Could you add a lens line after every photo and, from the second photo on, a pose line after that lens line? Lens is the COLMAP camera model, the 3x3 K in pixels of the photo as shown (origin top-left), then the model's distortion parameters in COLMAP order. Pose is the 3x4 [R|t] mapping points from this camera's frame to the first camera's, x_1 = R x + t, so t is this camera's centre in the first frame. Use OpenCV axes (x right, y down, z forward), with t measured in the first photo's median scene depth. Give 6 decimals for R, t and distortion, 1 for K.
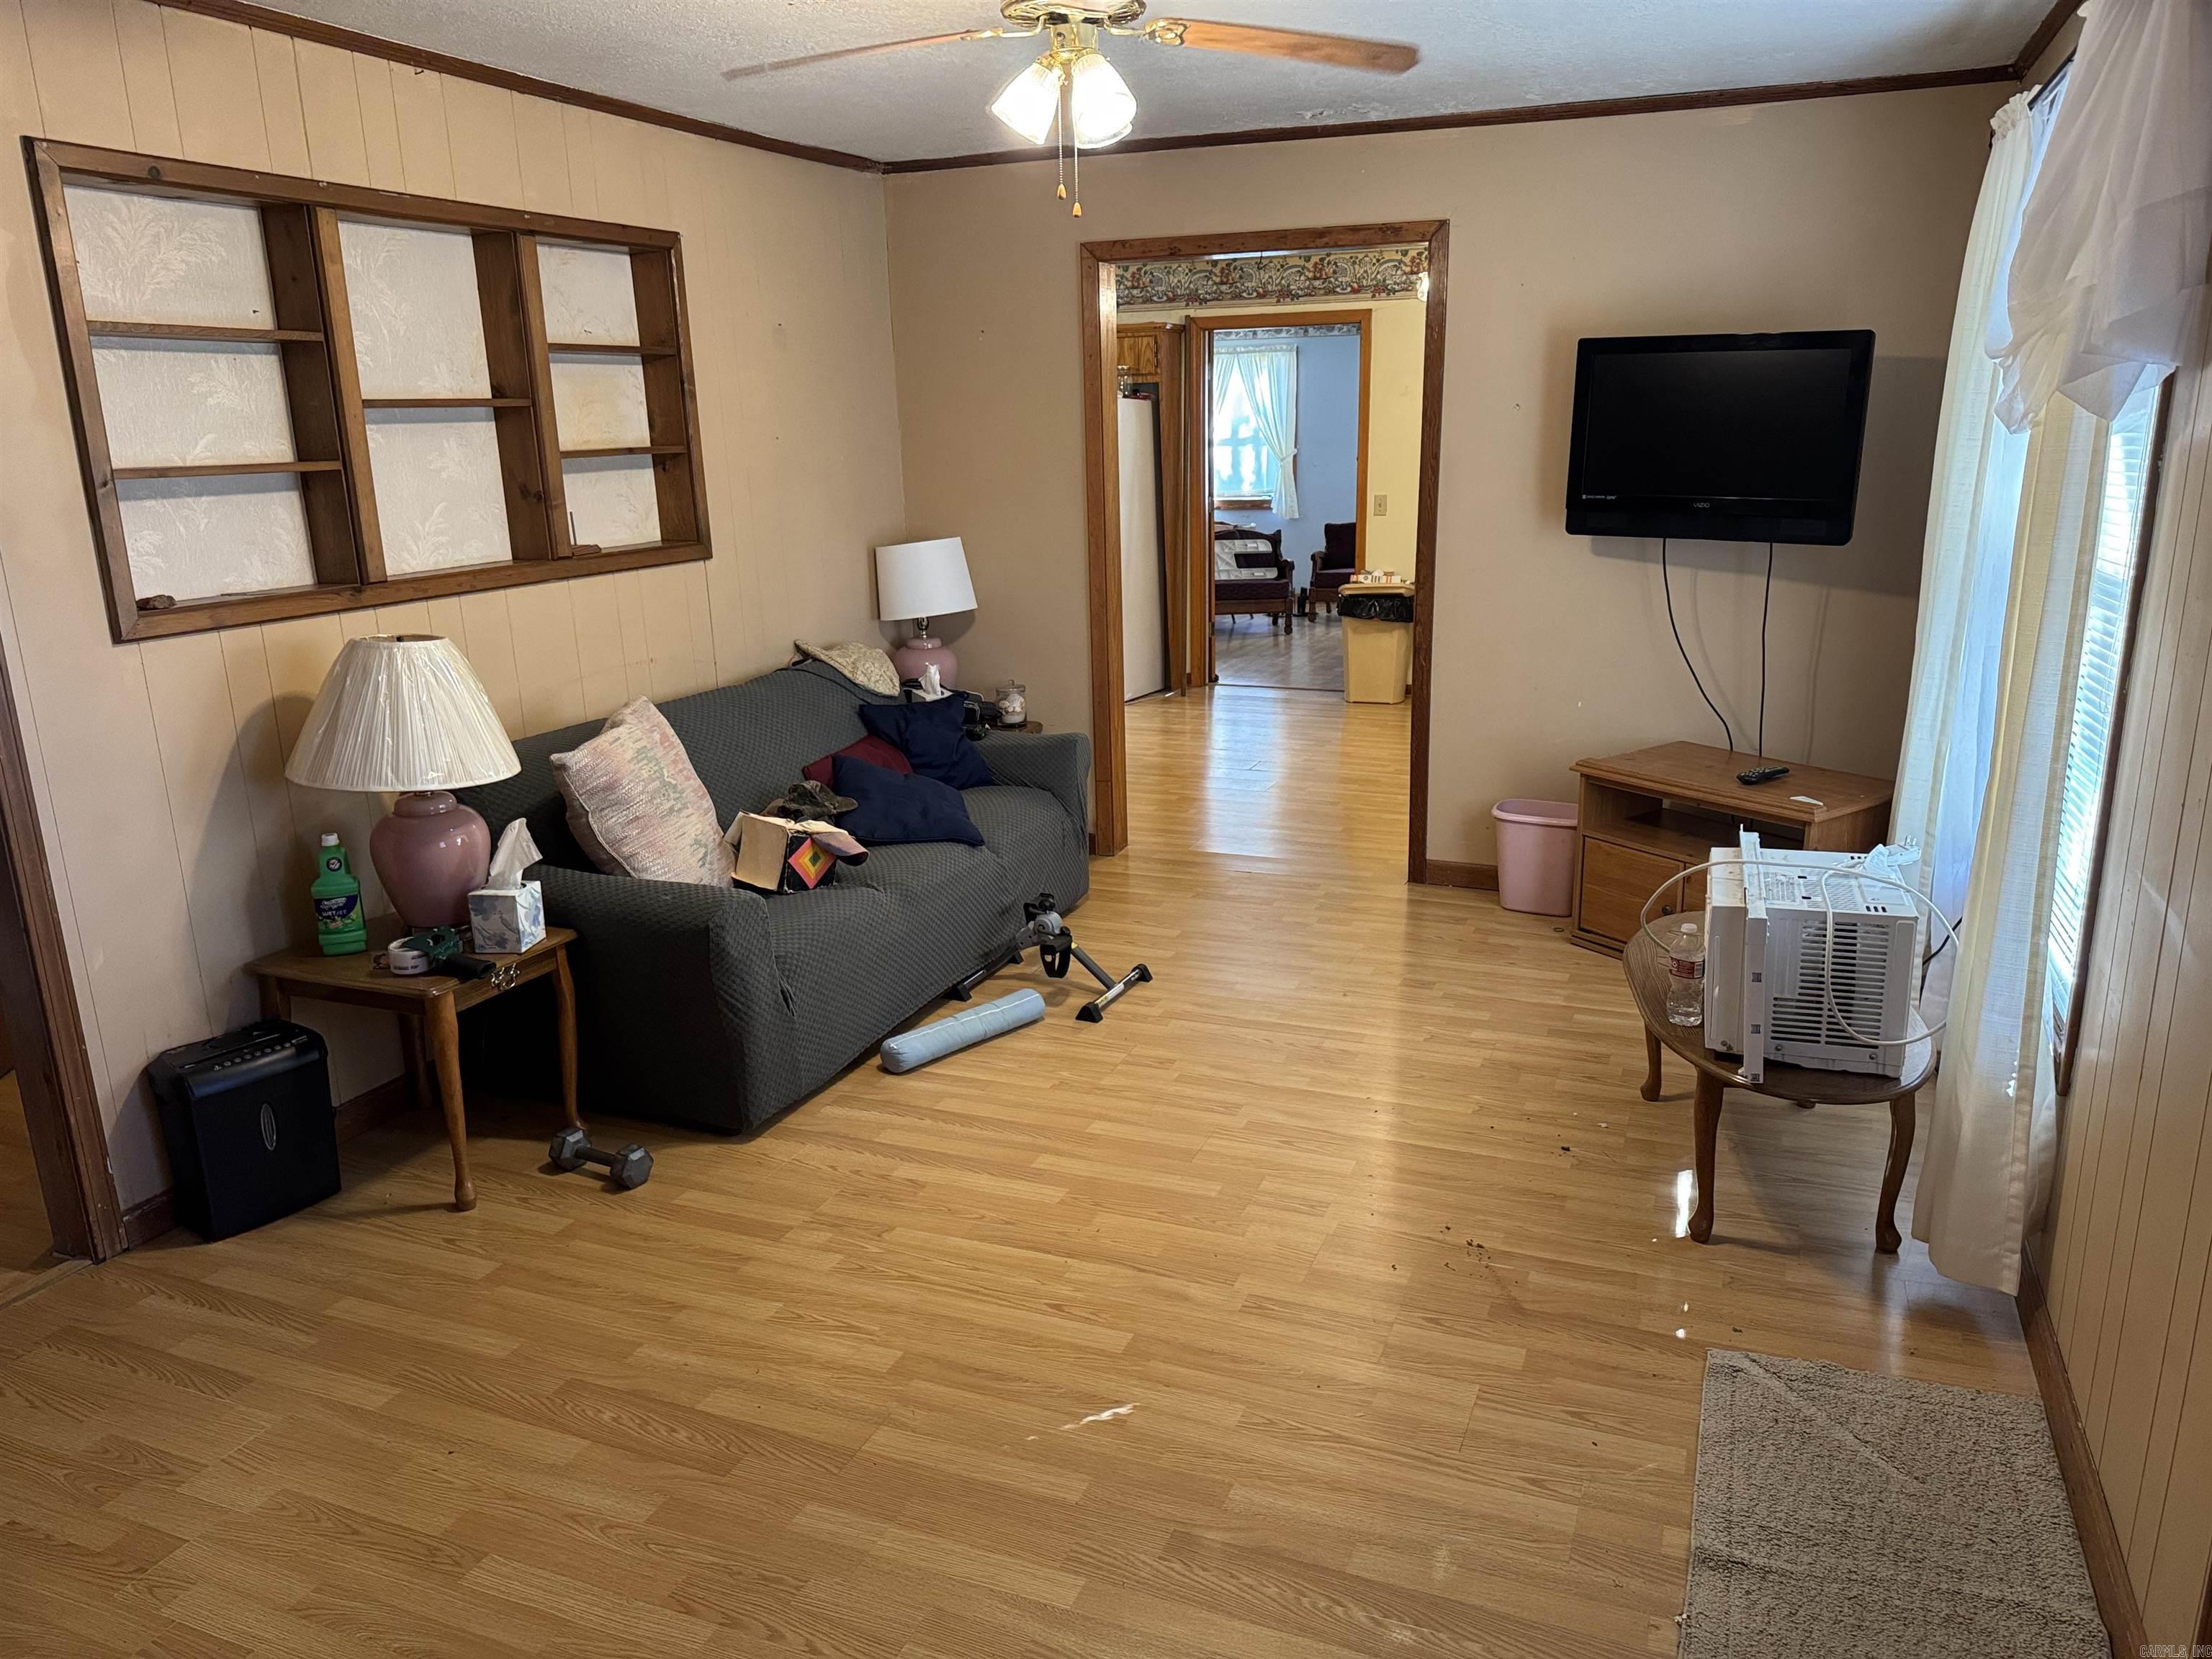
lens RADIAL K [[1564.5, 0, 1106.0], [0, 1564.5, 829.5], [0, 0, 1]] dist [-0.003173, -0.008278]
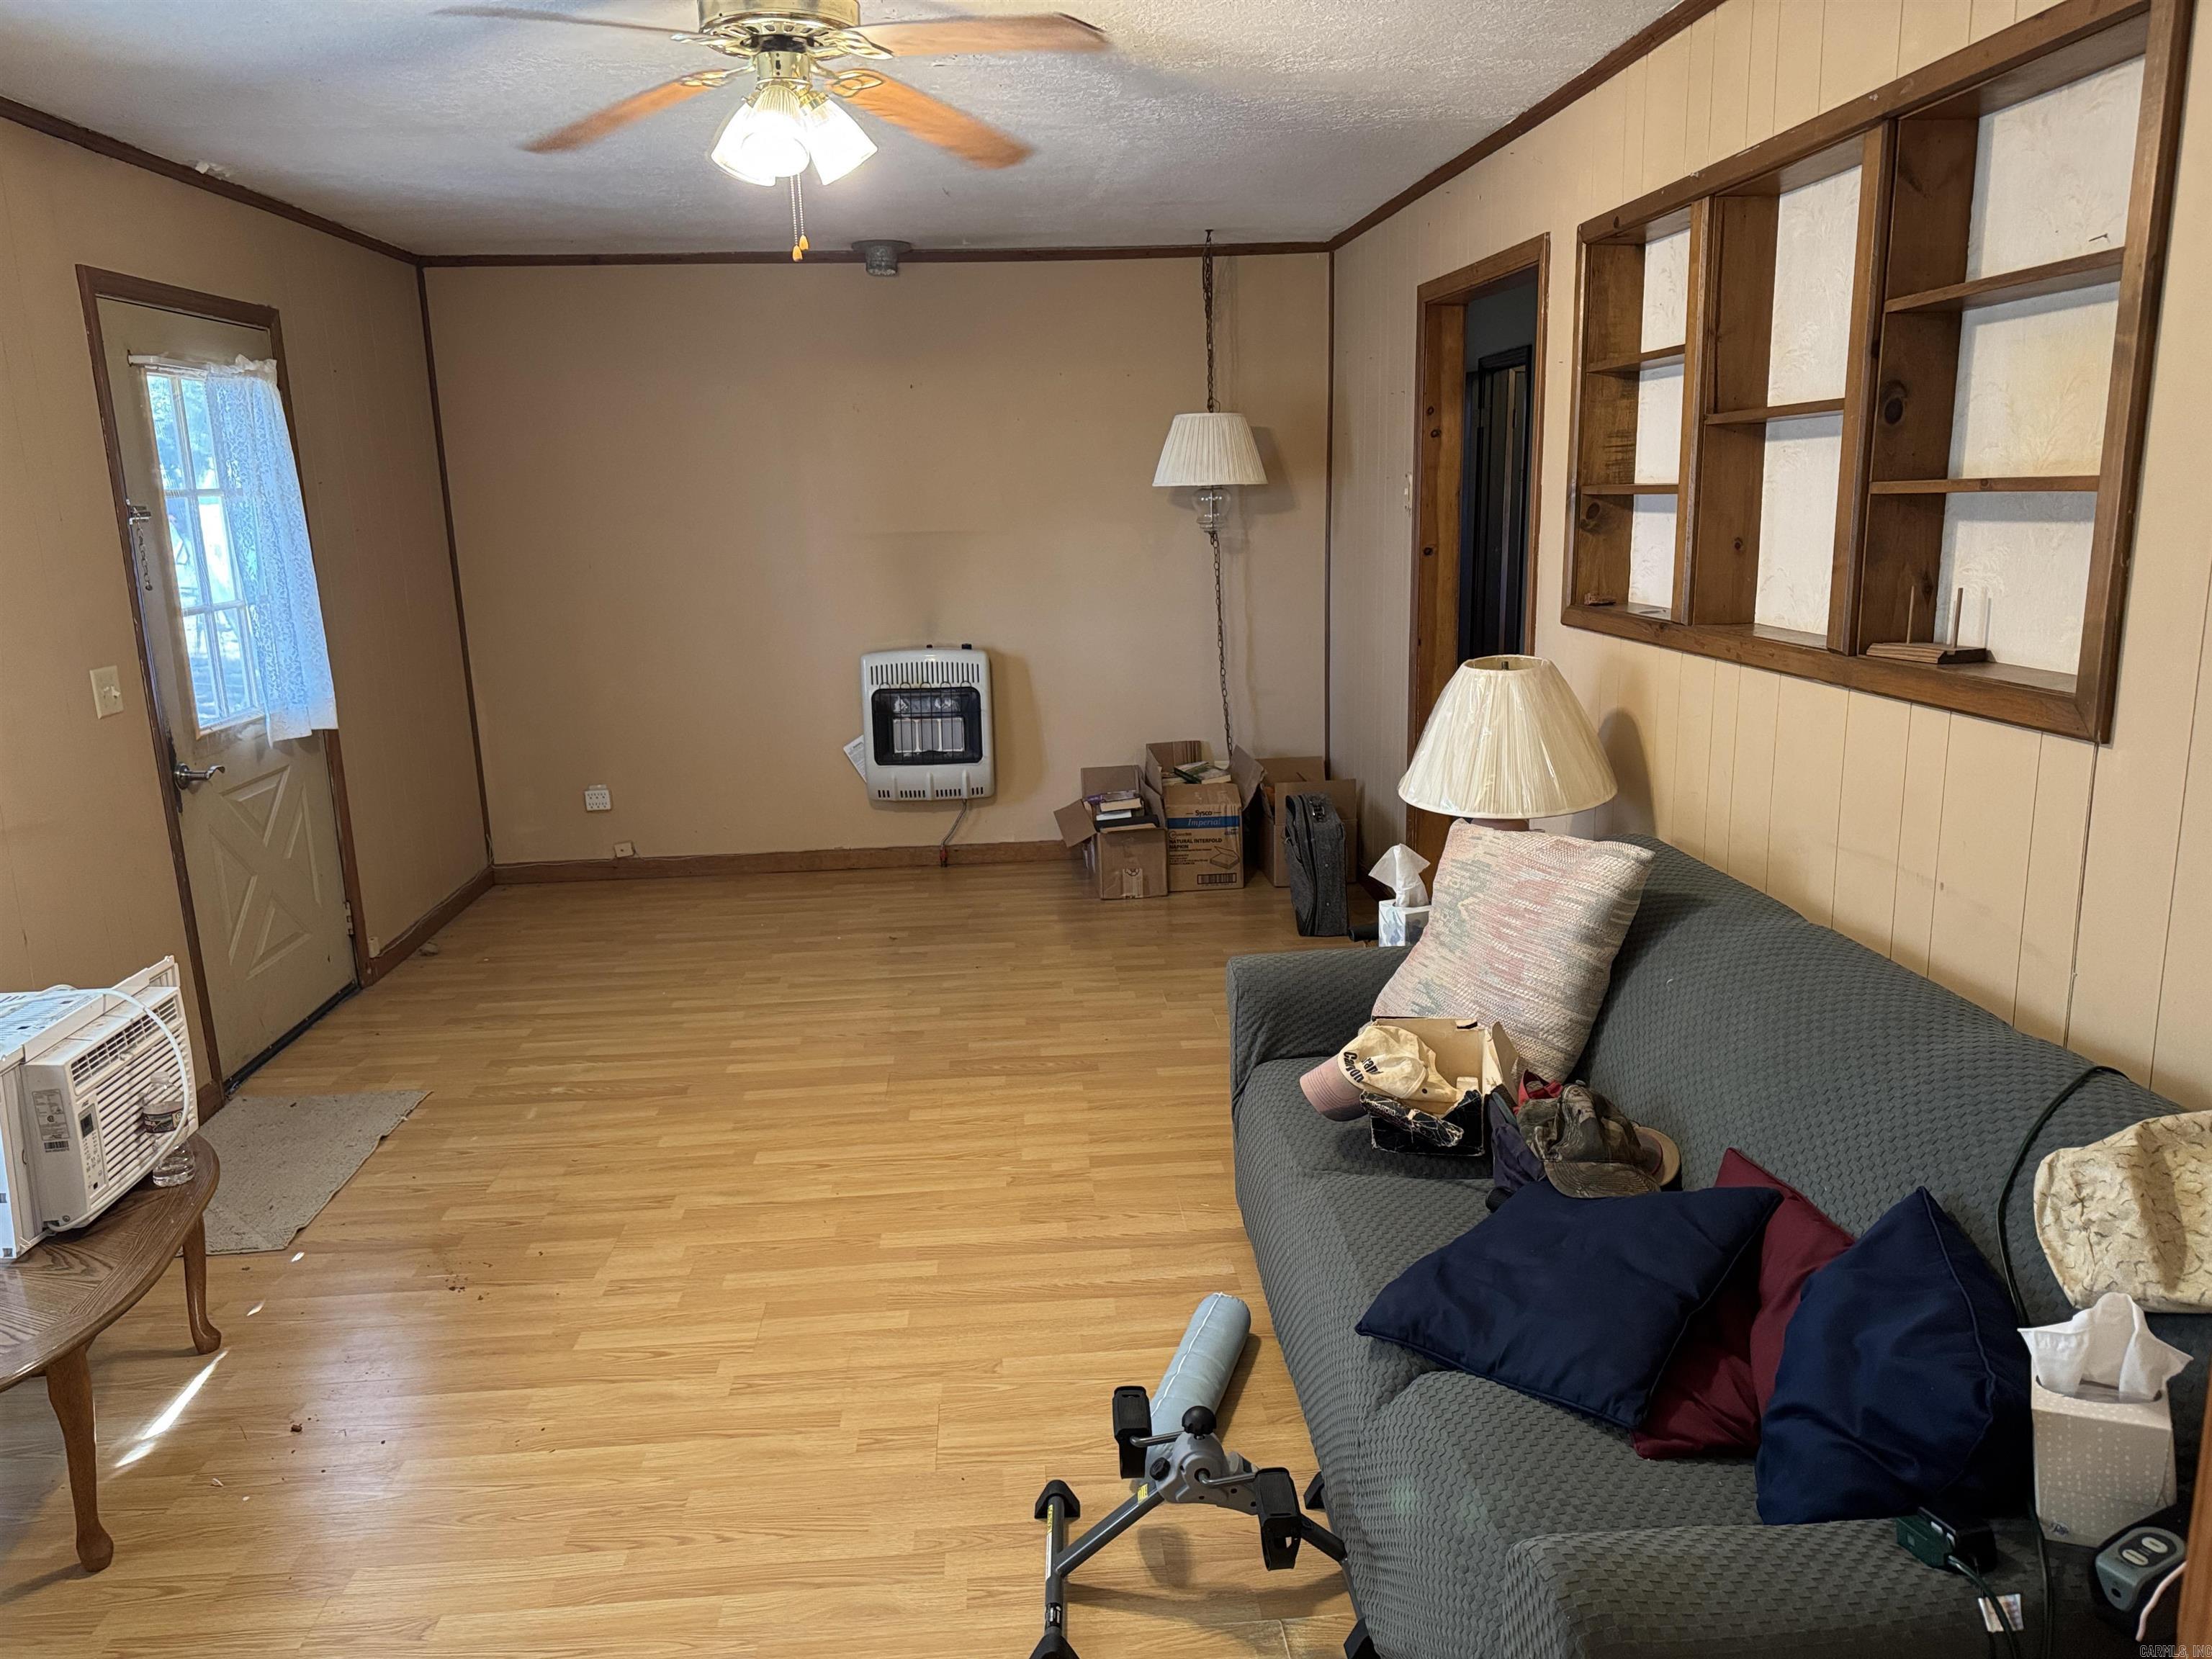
lens RADIAL K [[1511.9, 0, 1110.5], [0, 1511.9, 788.1], [0, 0, 1]] dist [-0.004015, -0.002317]
pose [[-0.888519, 0.129972, -0.440048, 0.224456], [-0.075118, 0.904900, 0.418943, -0.434085], [0.452650, 0.405294, -0.794257, 1.679212]]
